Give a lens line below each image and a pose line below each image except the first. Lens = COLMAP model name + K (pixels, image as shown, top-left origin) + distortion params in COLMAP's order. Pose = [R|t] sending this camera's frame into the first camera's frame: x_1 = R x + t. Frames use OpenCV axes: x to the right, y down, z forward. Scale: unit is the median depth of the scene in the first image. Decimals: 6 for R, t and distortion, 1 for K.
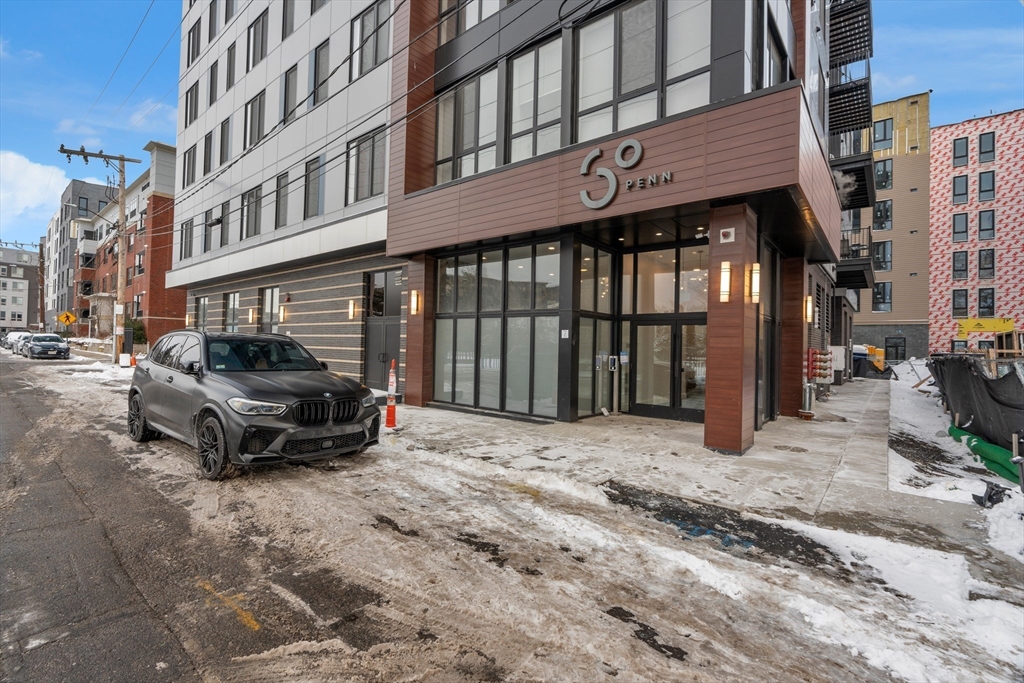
lens RADIAL K [[458.9, 0, 512.0], [0, 458.9, 341.5], [0, 0, 1]] dist [-0.000020, 0.000132]
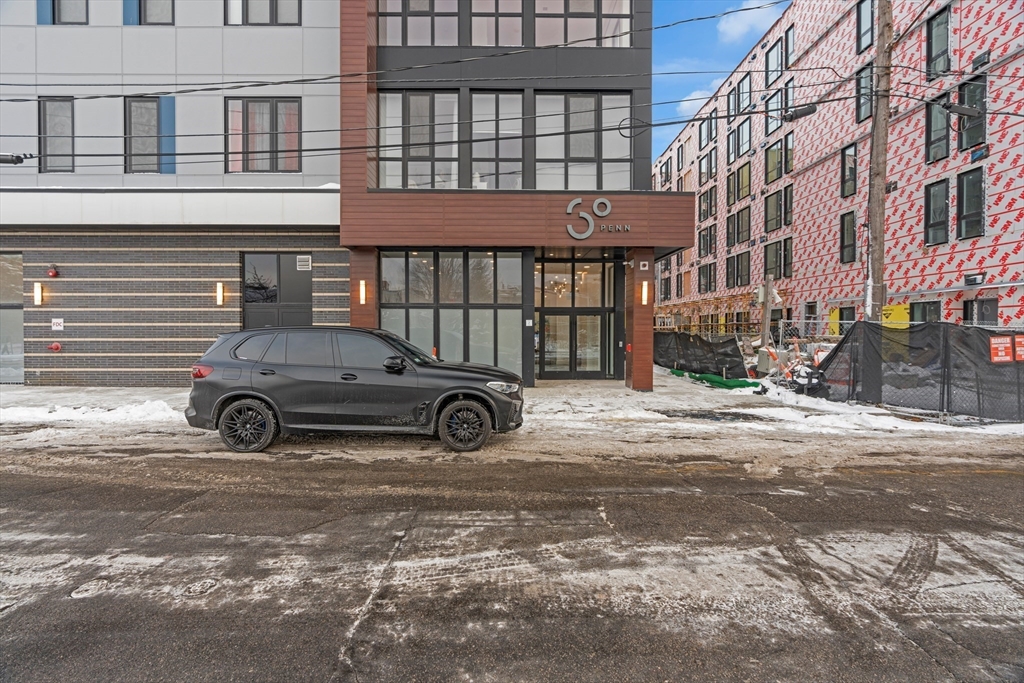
lens RADIAL K [[458.9, 0, 512.0], [0, 458.9, 341.5], [0, 0, 1]] dist [-0.000020, 0.000132]
pose [[0.763261, -0.041095, 0.644782, -0.750696], [0.010023, 0.998608, 0.051781, -0.030299], [-0.646012, -0.033060, 0.762611, -0.000772]]
